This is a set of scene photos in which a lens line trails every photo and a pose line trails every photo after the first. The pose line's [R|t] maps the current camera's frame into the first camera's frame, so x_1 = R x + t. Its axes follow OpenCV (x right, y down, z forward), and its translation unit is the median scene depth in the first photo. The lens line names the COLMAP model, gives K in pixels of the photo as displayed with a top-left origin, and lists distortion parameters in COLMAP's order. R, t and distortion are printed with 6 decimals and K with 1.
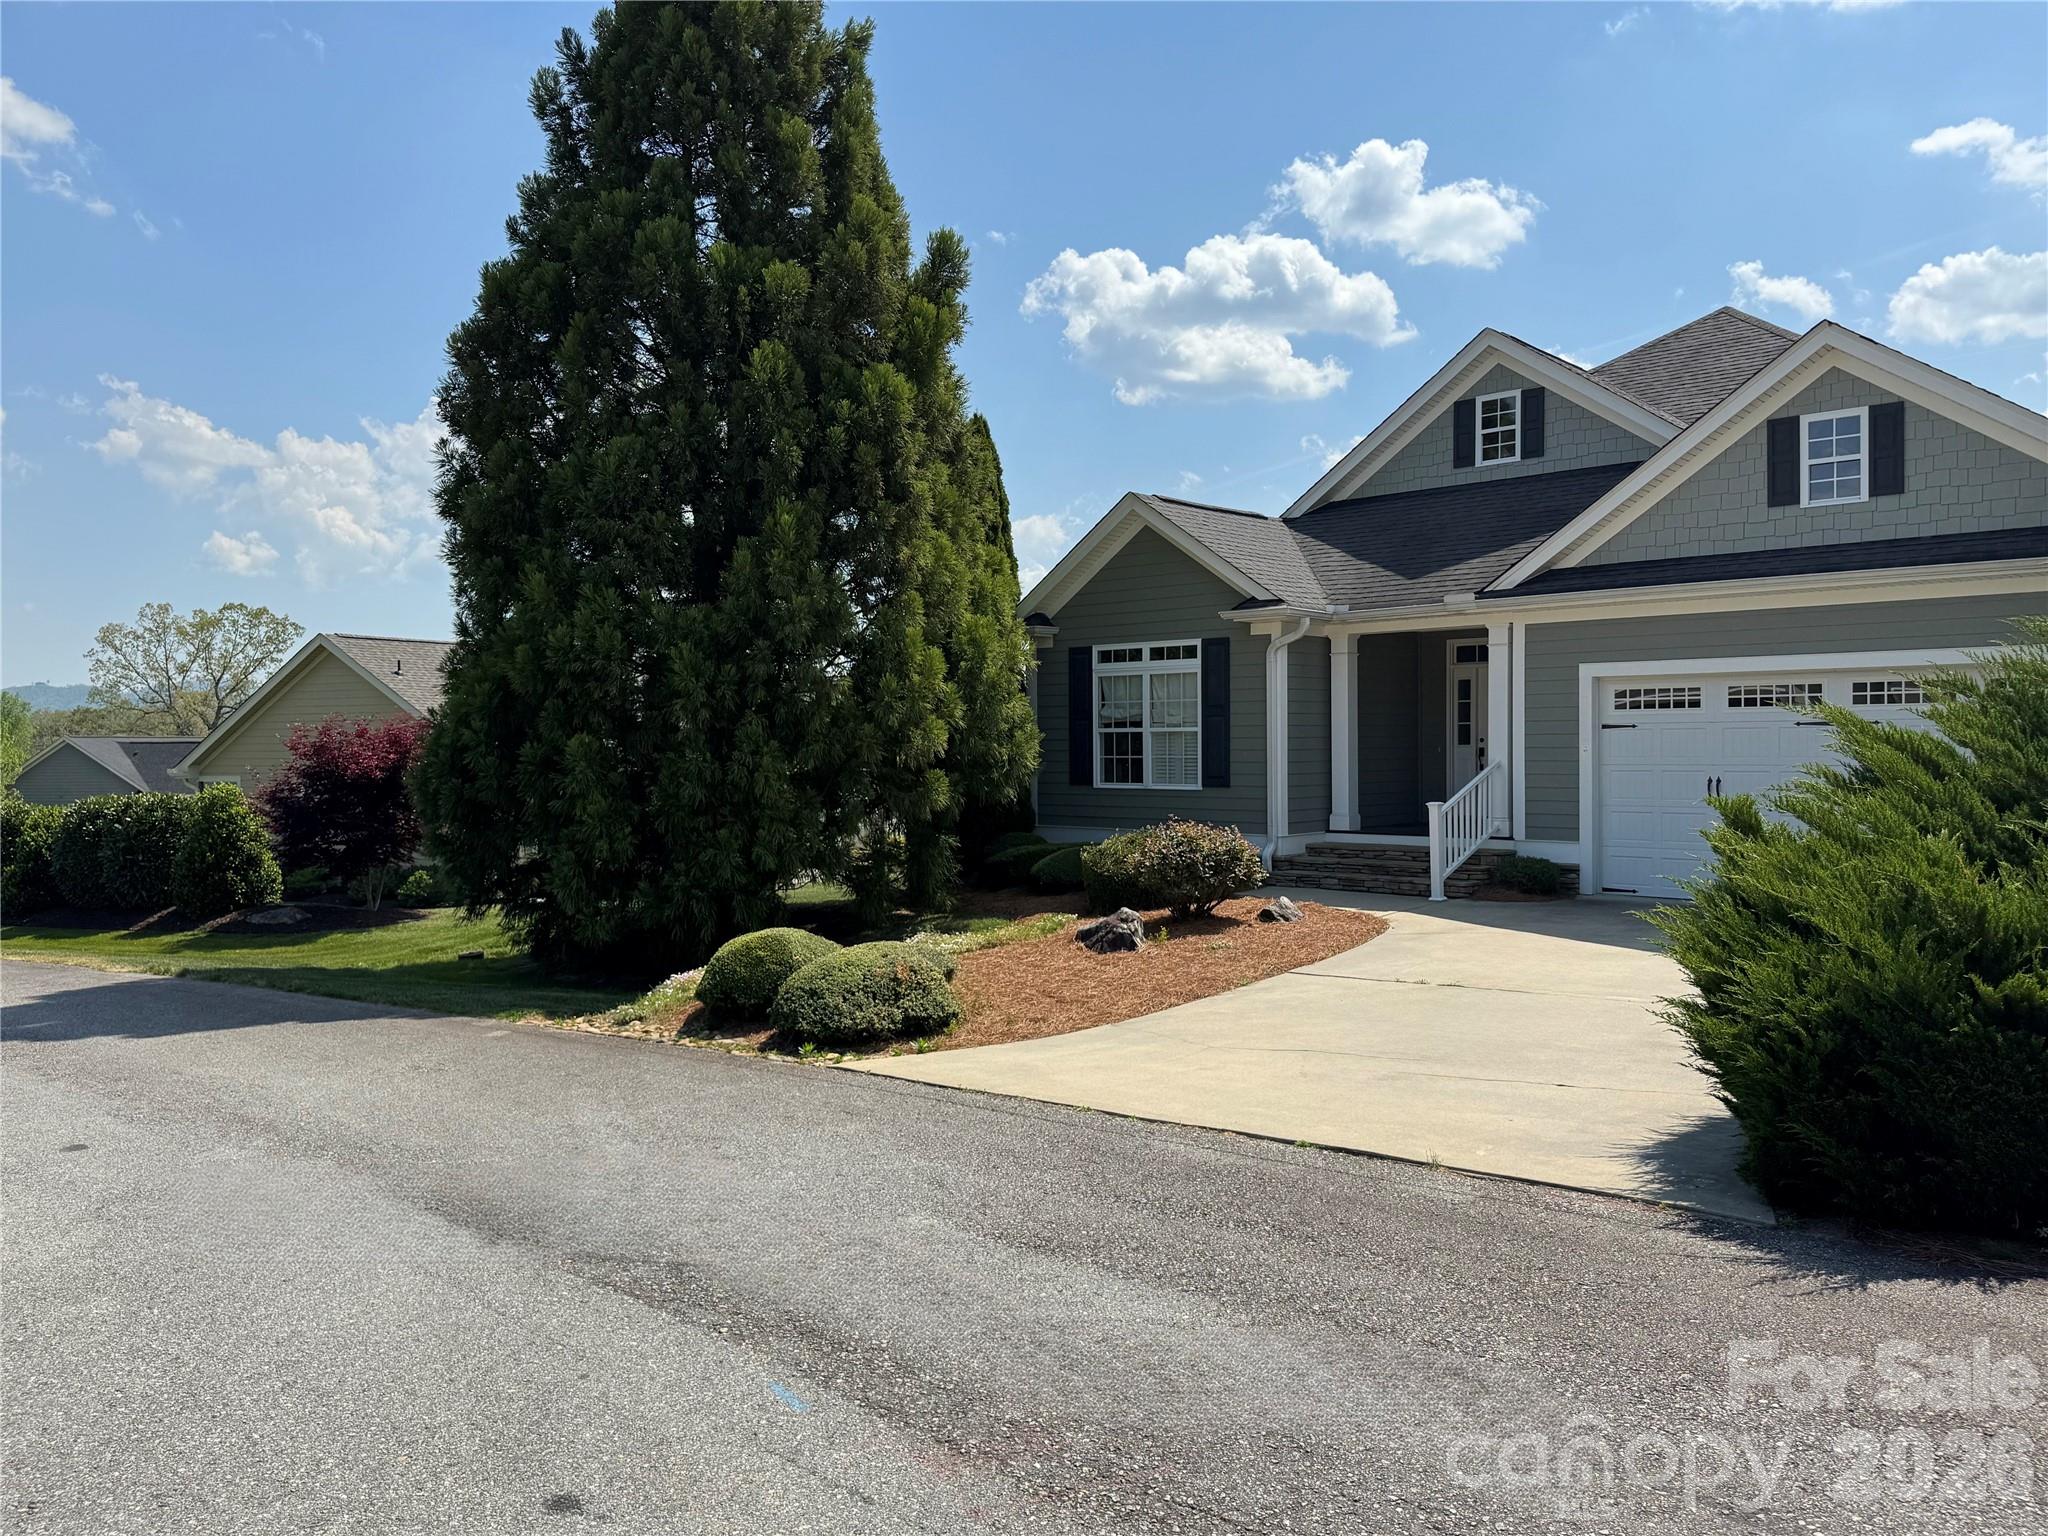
lens RADIAL K [[1549.7, 0, 1024.0], [0, 1549.7, 768.0], [0, 0, 1]] dist [0.199516, -0.432952]
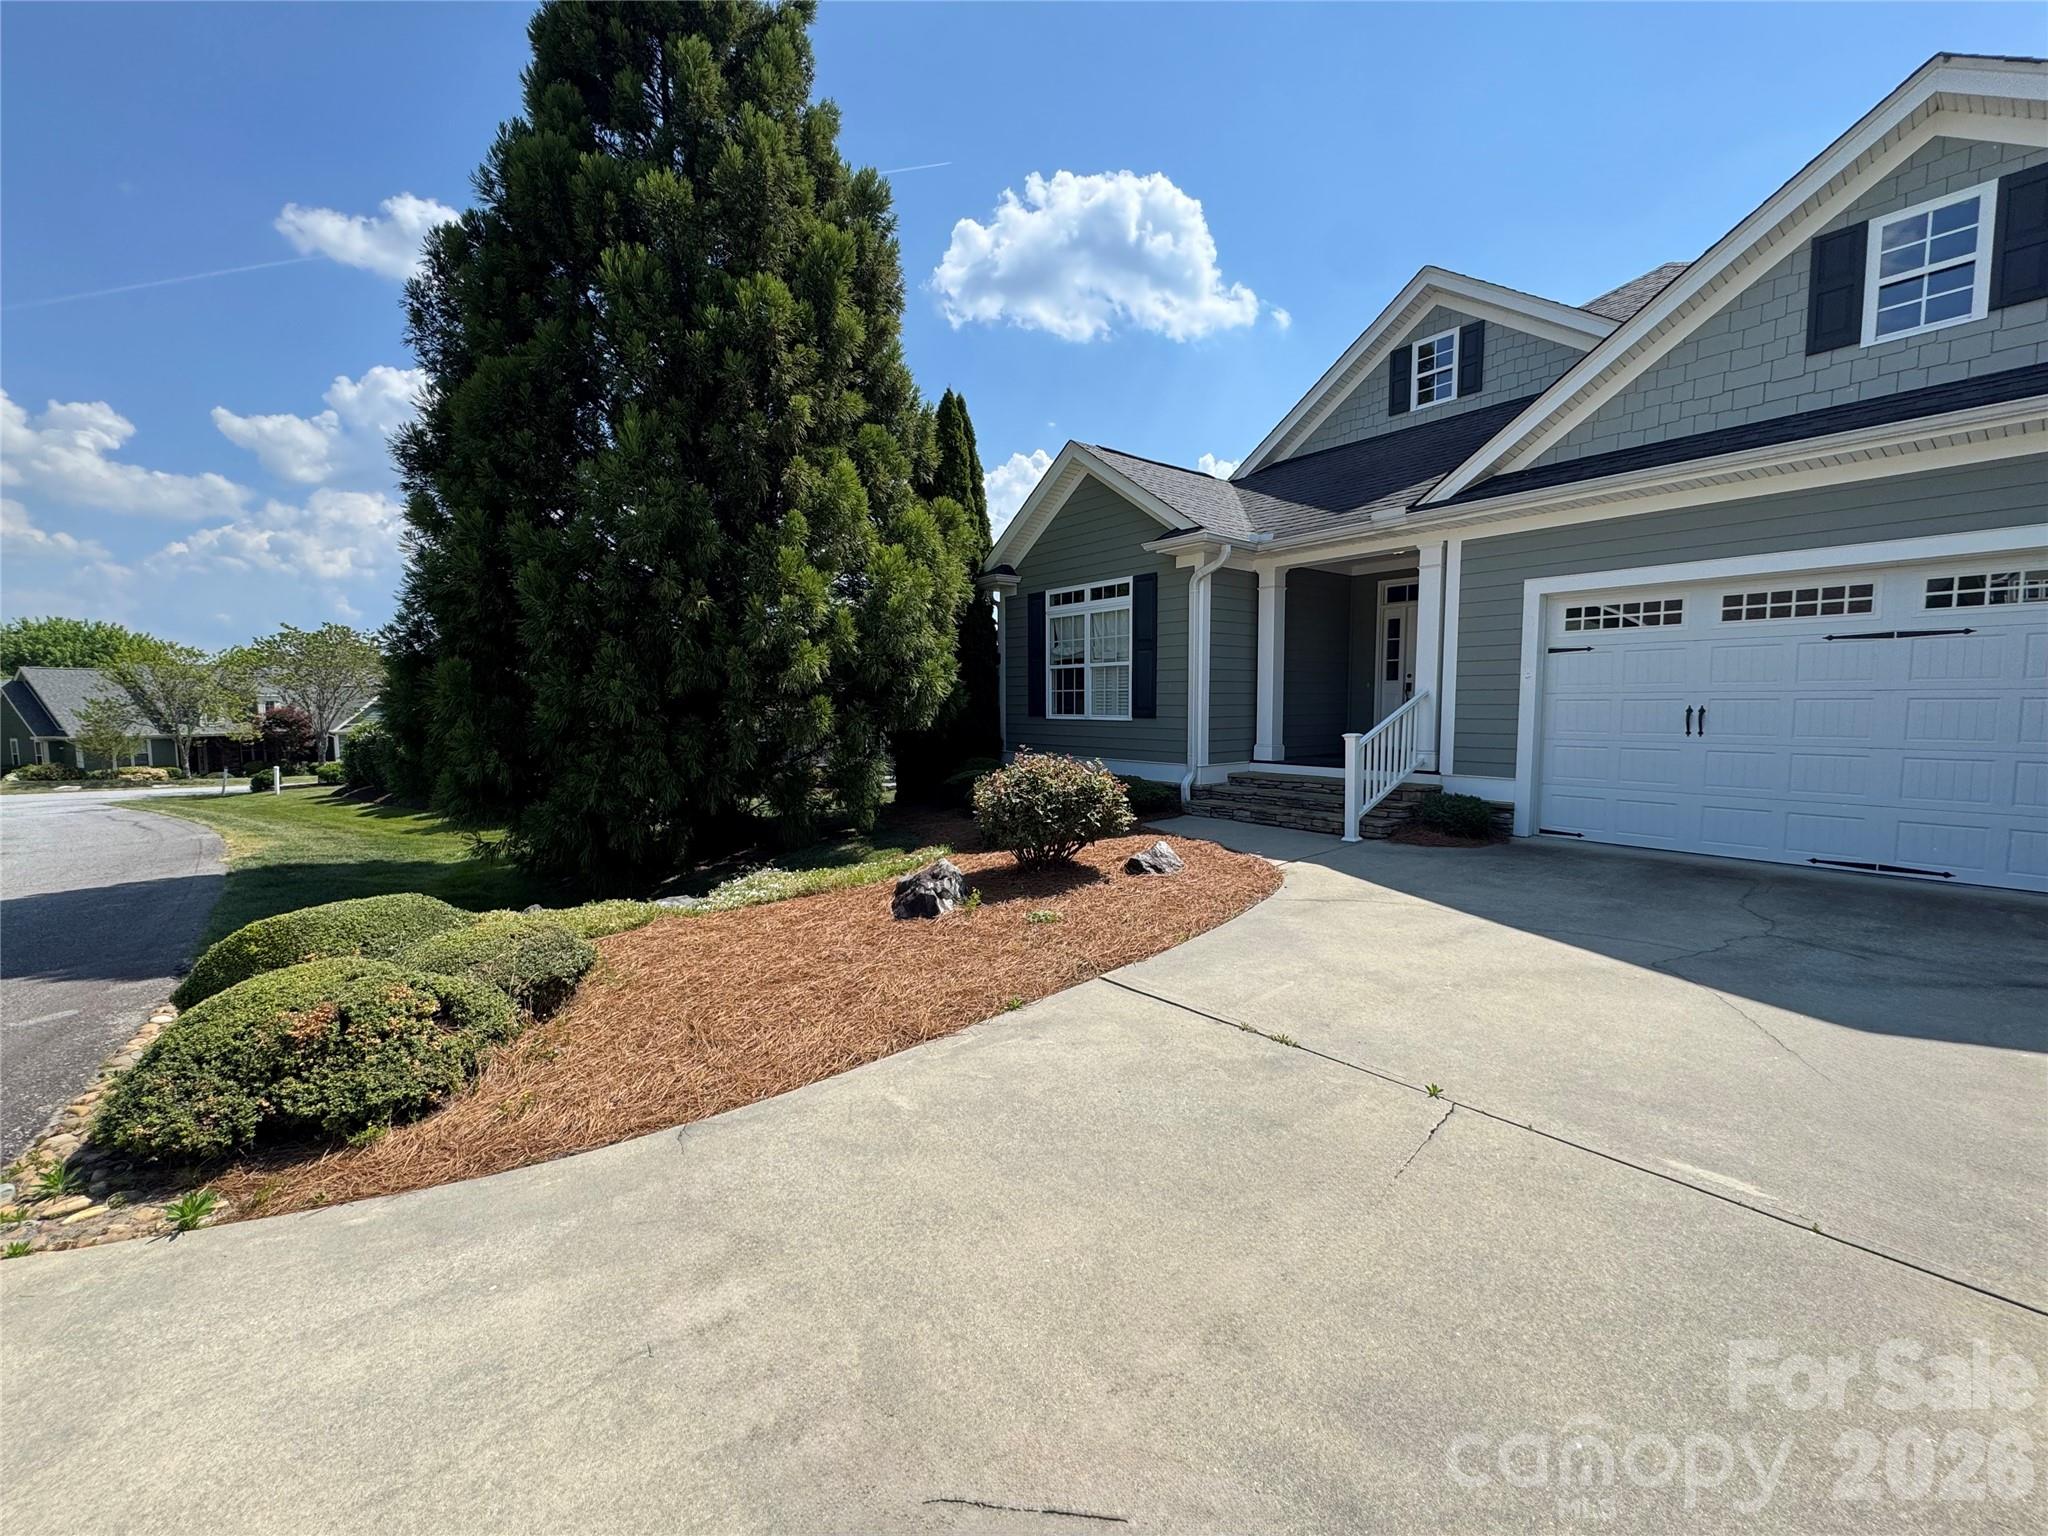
lens RADIAL K [[813.9, 0, 1024.0], [0, 813.9, 768.0], [0, 0, 1]] dist [-0.001911, -0.000582]
pose [[0.987319, 0.015980, -0.157943, 0.135570], [-0.005642, 0.997824, 0.065690, 0.010739], [0.158649, -0.063966, 0.985261, 0.458712]]
